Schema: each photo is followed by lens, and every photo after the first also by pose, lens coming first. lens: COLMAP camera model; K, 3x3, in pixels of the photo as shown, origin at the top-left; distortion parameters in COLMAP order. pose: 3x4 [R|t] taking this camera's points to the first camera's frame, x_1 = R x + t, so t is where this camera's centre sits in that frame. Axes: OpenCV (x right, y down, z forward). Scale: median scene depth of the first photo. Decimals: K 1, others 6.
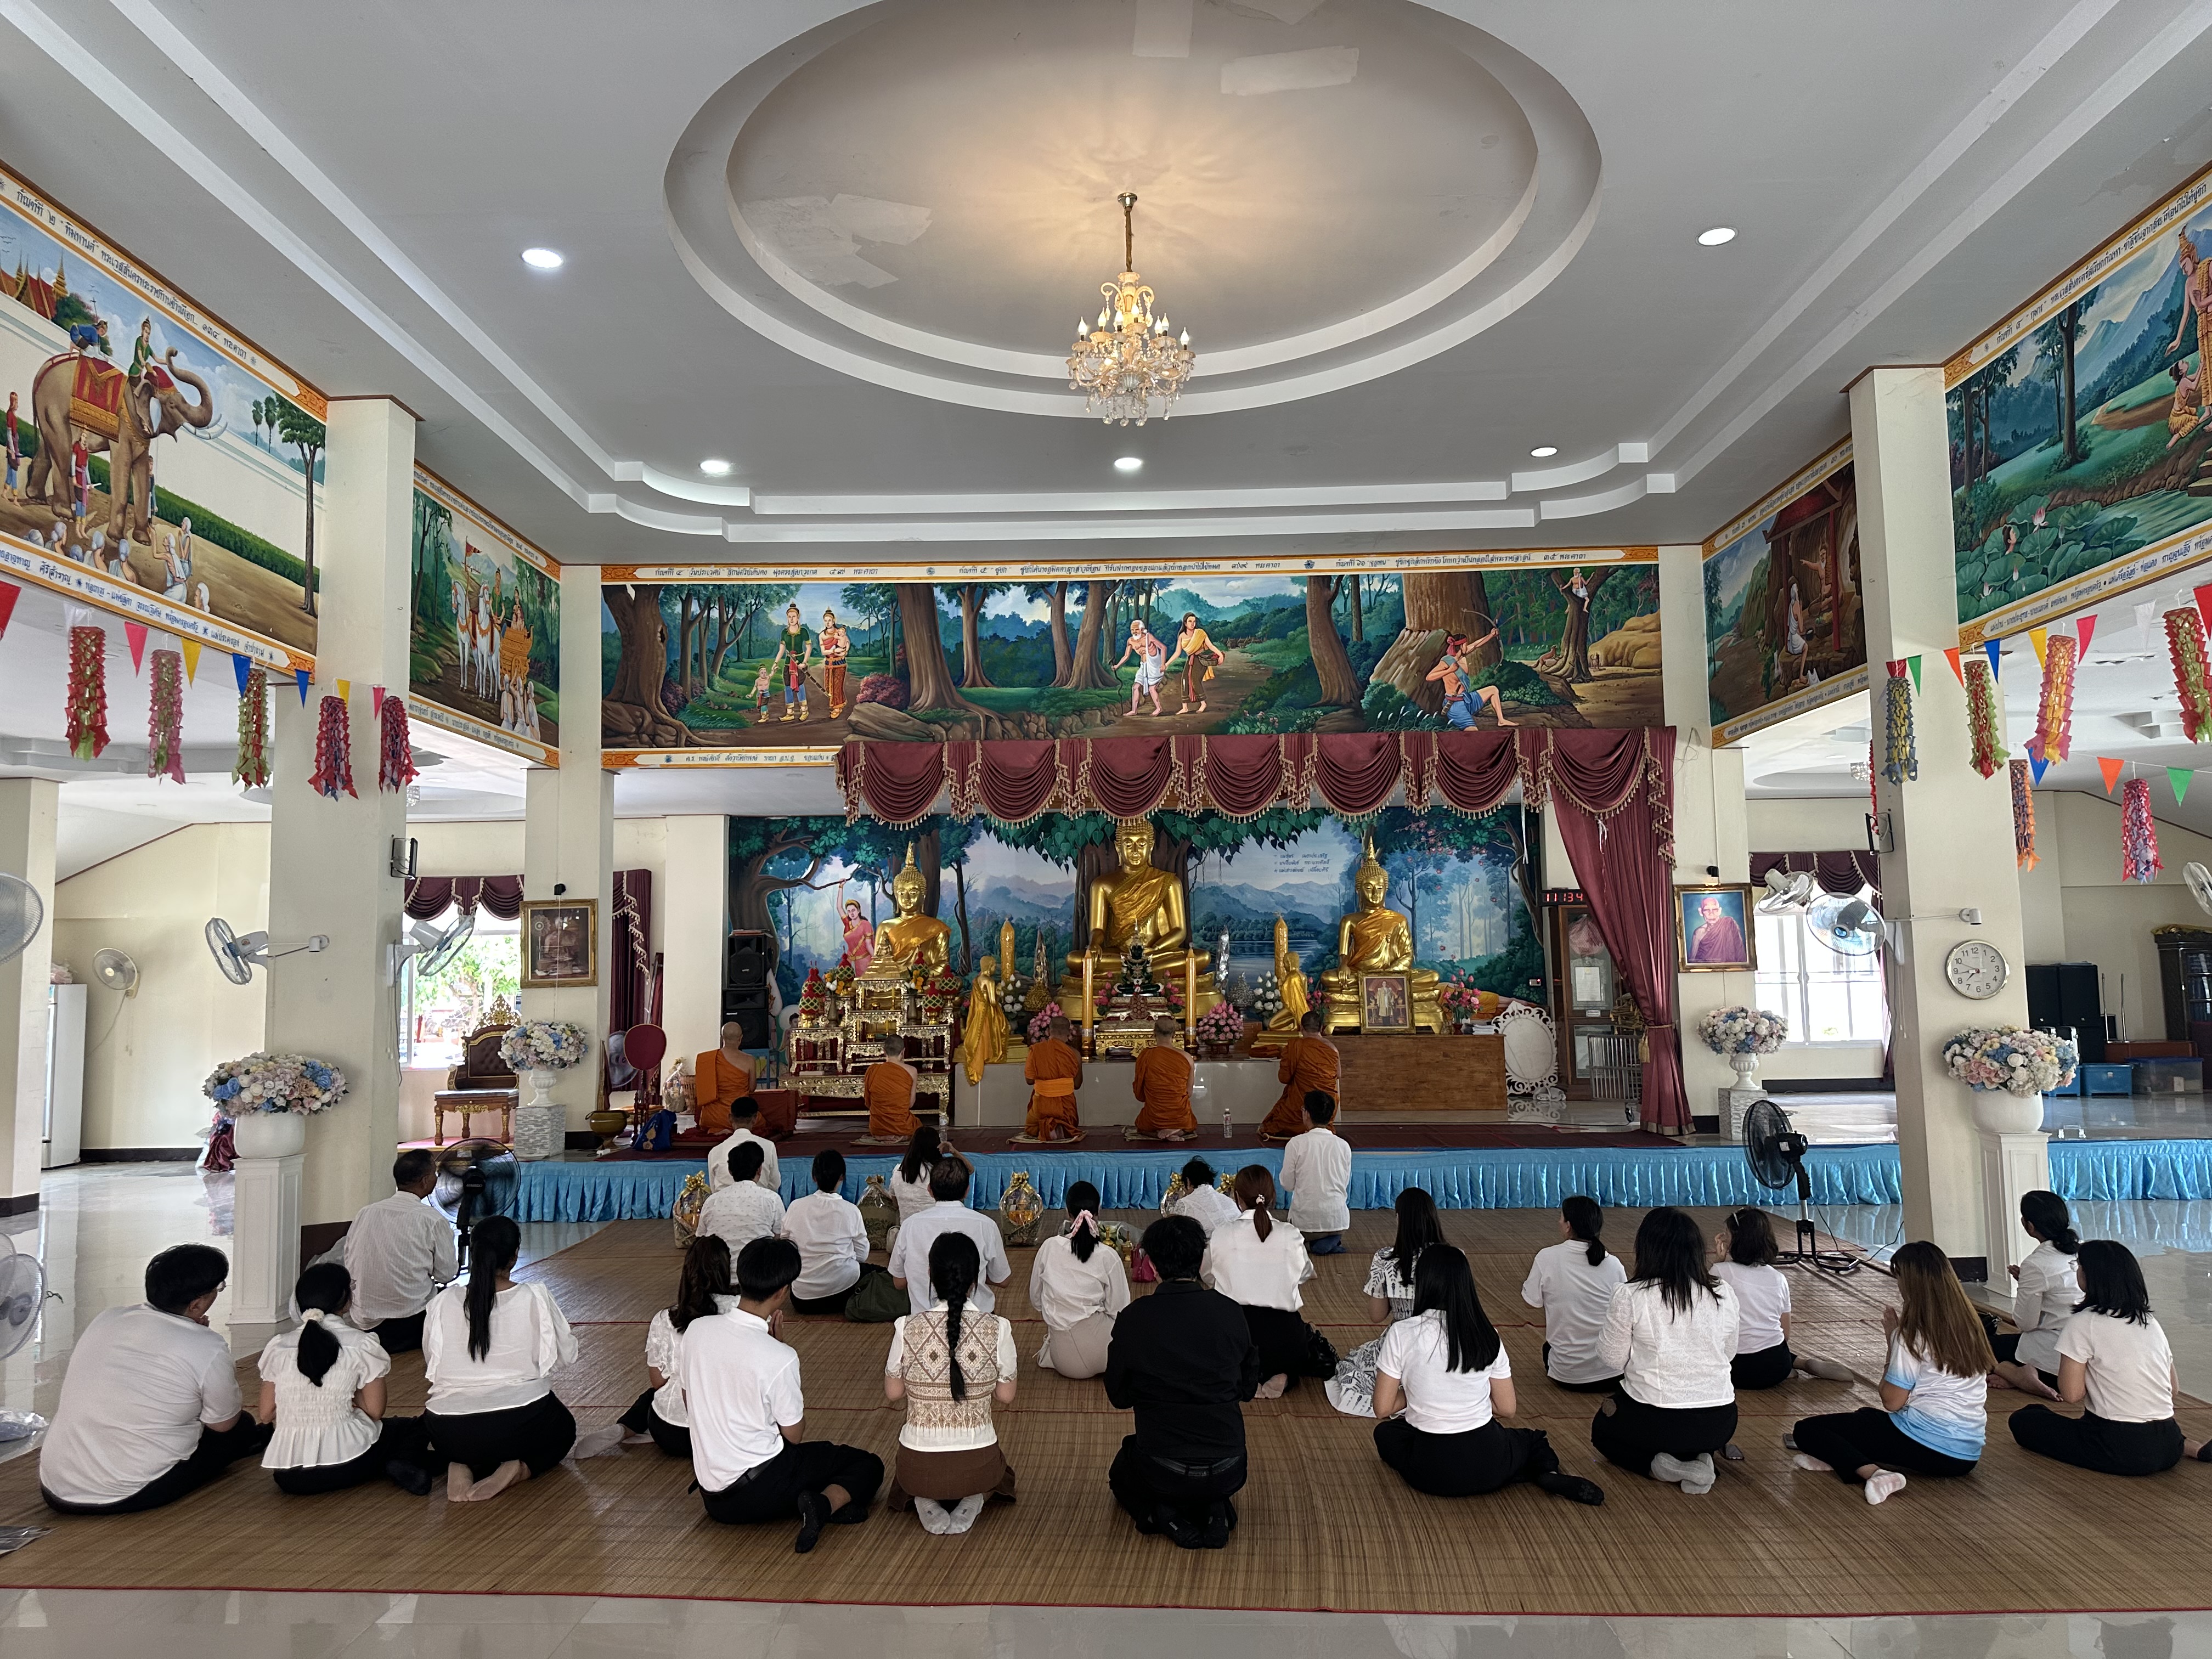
lens RADIAL K [[1547.0, 0, 1103.7], [0, 1547.0, 830.0], [0, 0, 1]] dist [0.076130, -0.100108]
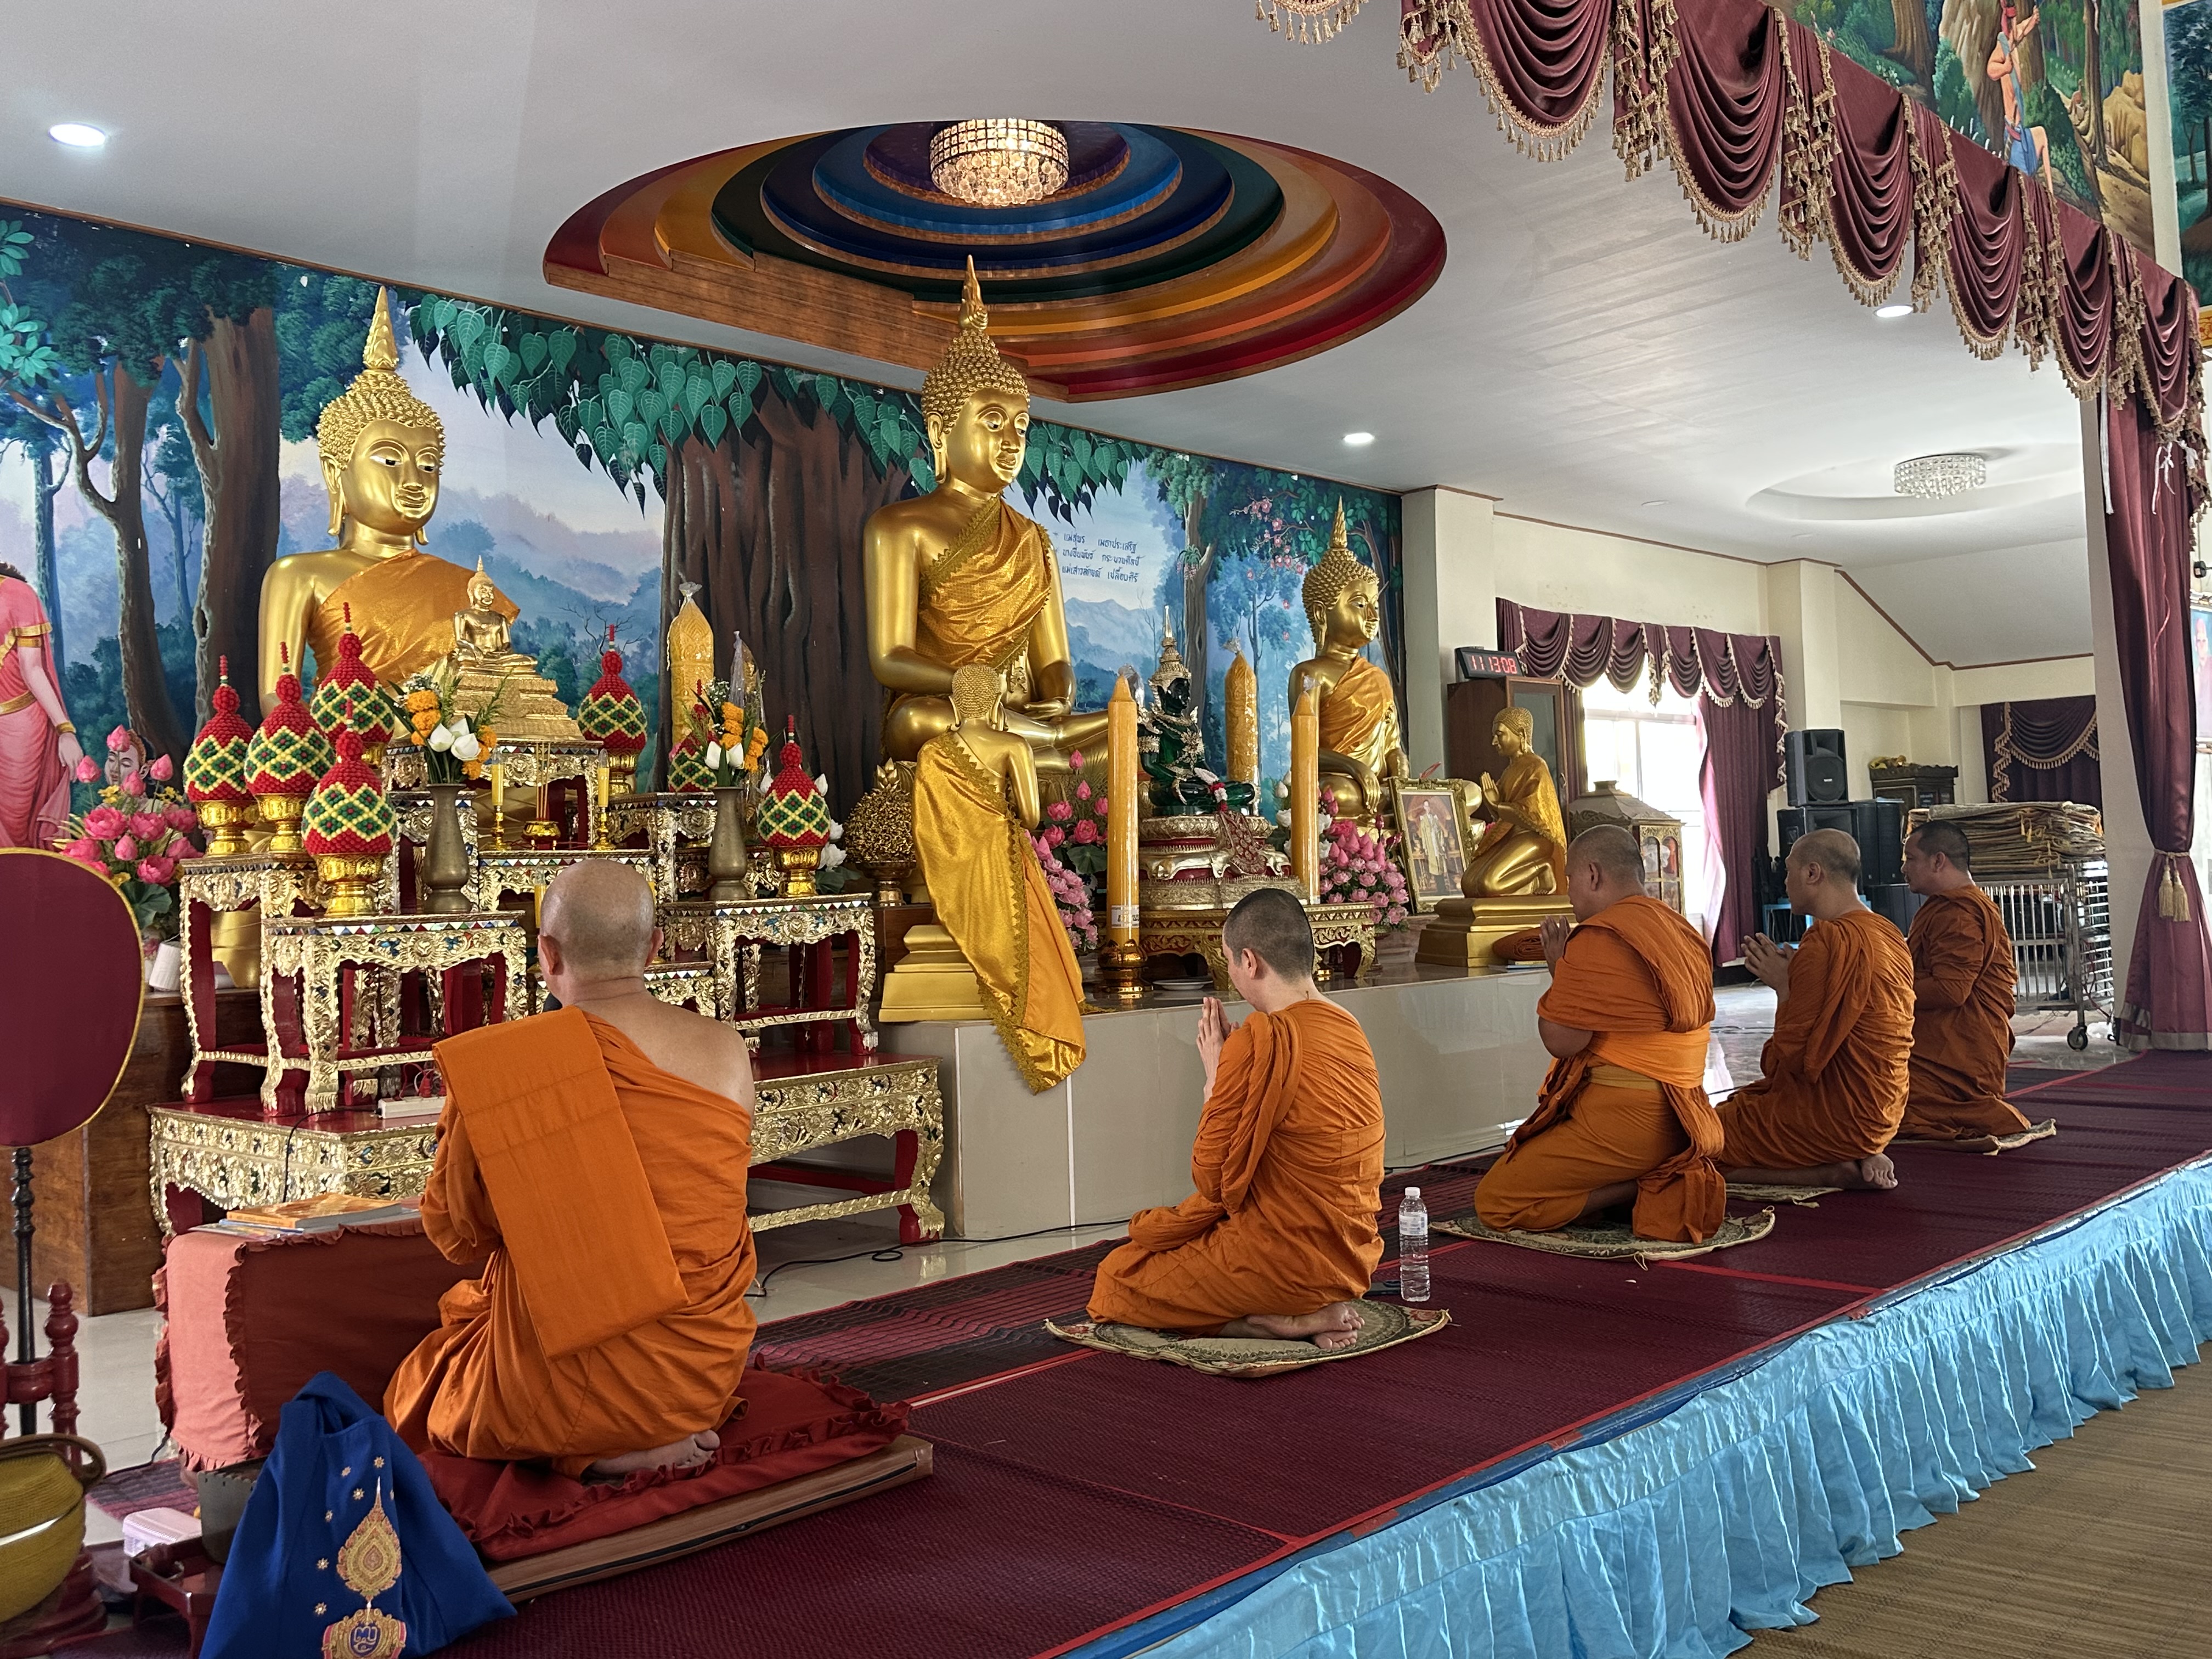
lens RADIAL K [[1927.6, 0, 1114.9], [0, 1927.6, 843.5], [0, 0, 1]] dist [0.114285, -0.207178]
pose [[0.676481, 0.006494, 0.736431, -0.361015], [-0.039955, 0.998812, 0.027894, 0.113857], [-0.735375, -0.048294, 0.675937, 0.789430]]
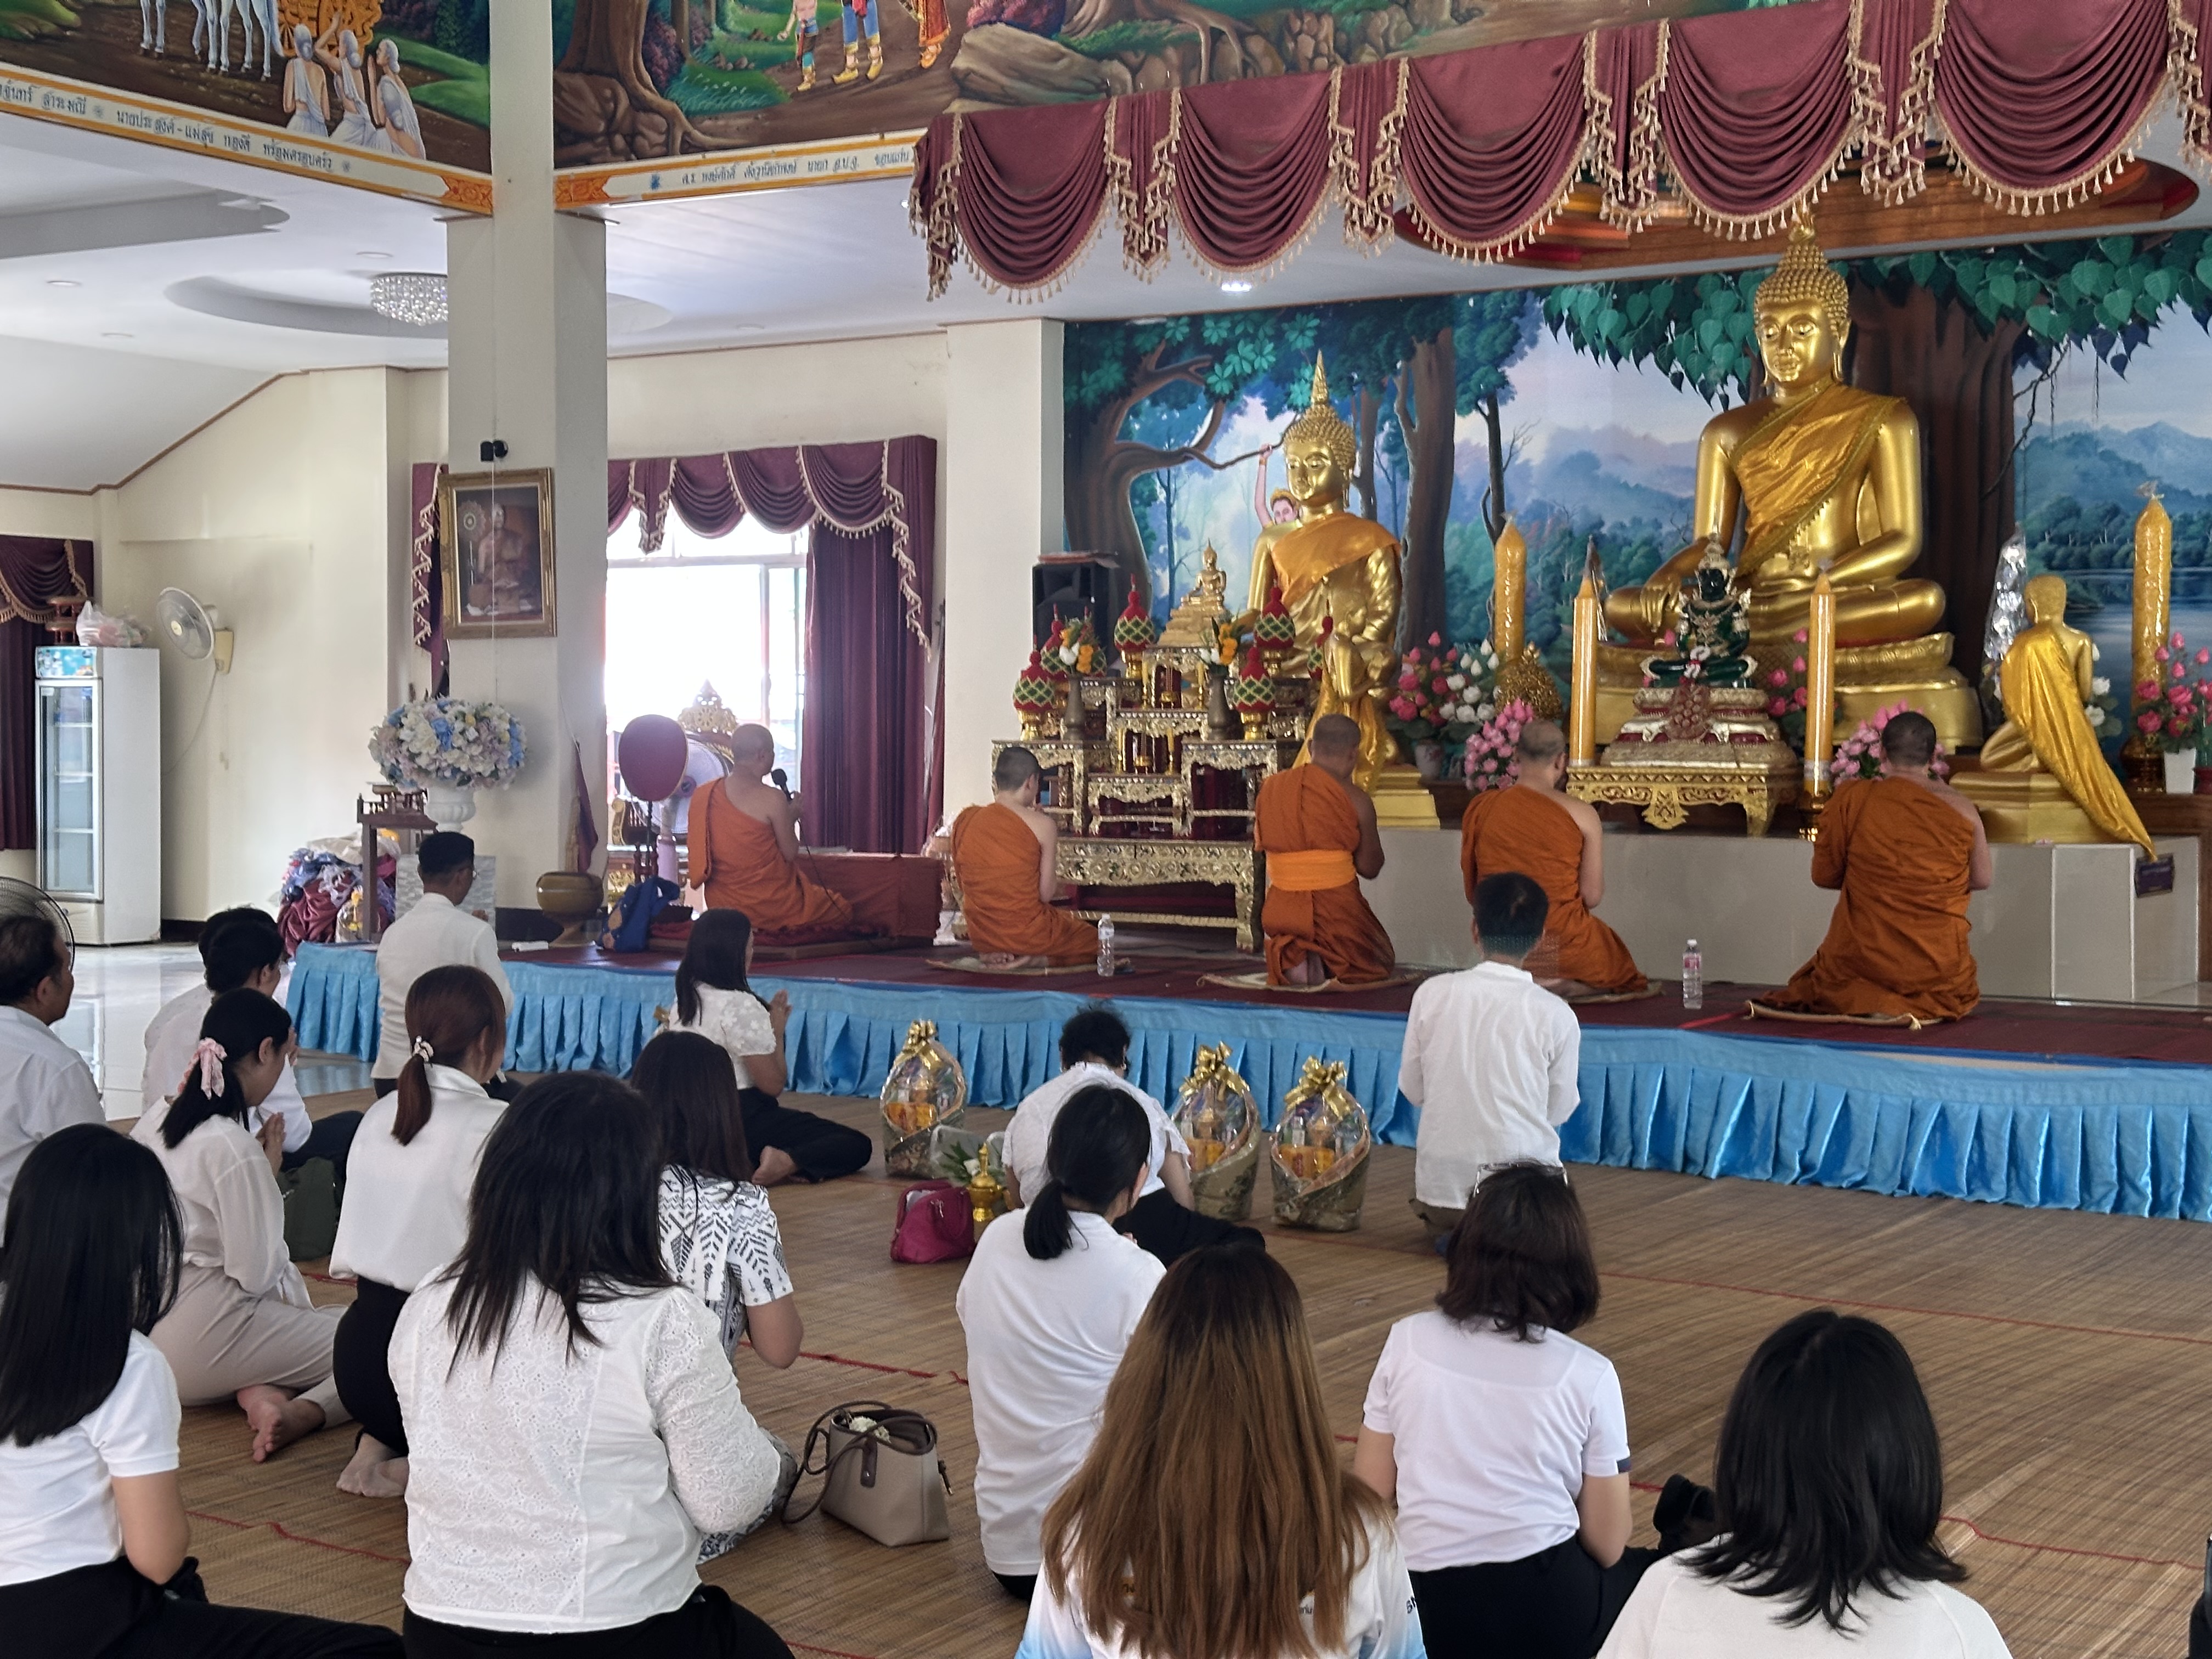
lens RADIAL K [[3092.3, 0, 1076.9], [0, 3092.3, 839.3], [0, 0, 1]] dist [0.107460, 0.000000]
pose [[0.855033, 0.038470, -0.517144, 0.354102], [0.027830, 0.992403, 0.119837, 0.046873], [0.517826, -0.116857, 0.847467, 0.204715]]
